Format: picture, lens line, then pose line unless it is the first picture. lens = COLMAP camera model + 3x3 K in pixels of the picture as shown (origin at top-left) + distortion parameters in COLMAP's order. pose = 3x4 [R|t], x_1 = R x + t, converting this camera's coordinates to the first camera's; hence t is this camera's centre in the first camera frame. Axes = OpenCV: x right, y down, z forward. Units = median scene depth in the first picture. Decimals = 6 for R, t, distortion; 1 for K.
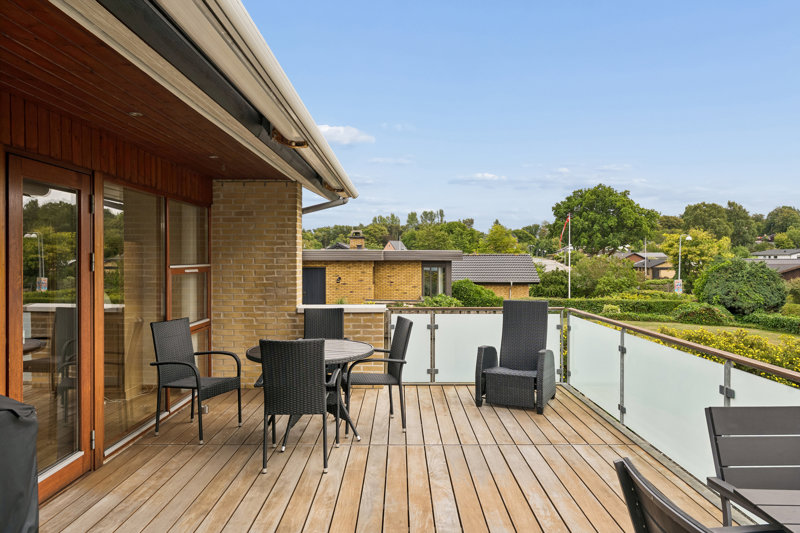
lens RADIAL K [[531.5, 0, 400.0], [0, 531.5, 266.5], [0, 0, 1]] dist [0.000348, 0.000004]
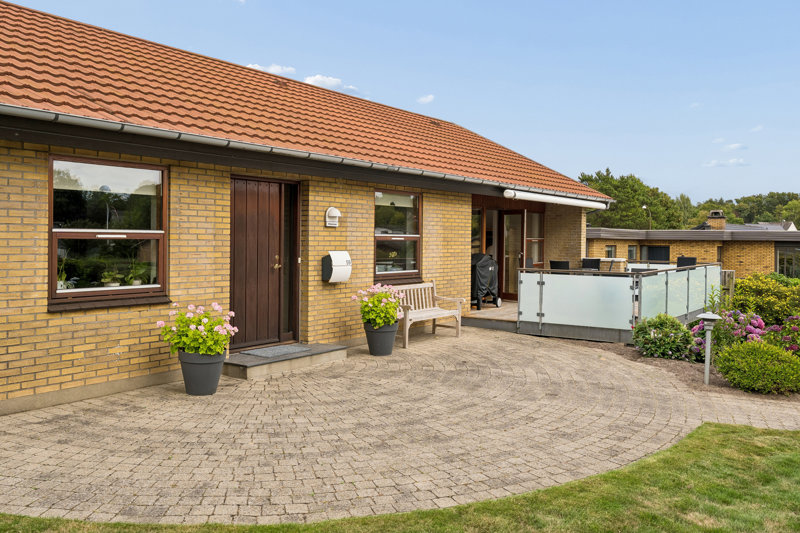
lens RADIAL K [[705.2, 0, 400.0], [0, 705.2, 266.5], [0, 0, 1]] dist [0.004543, 0.004222]
pose [[0.816049, 0.030002, -0.577203, 0.247148], [-0.016439, 0.999453, 0.028707, 0.010978], [0.577748, -0.013938, 0.816096, -0.508827]]
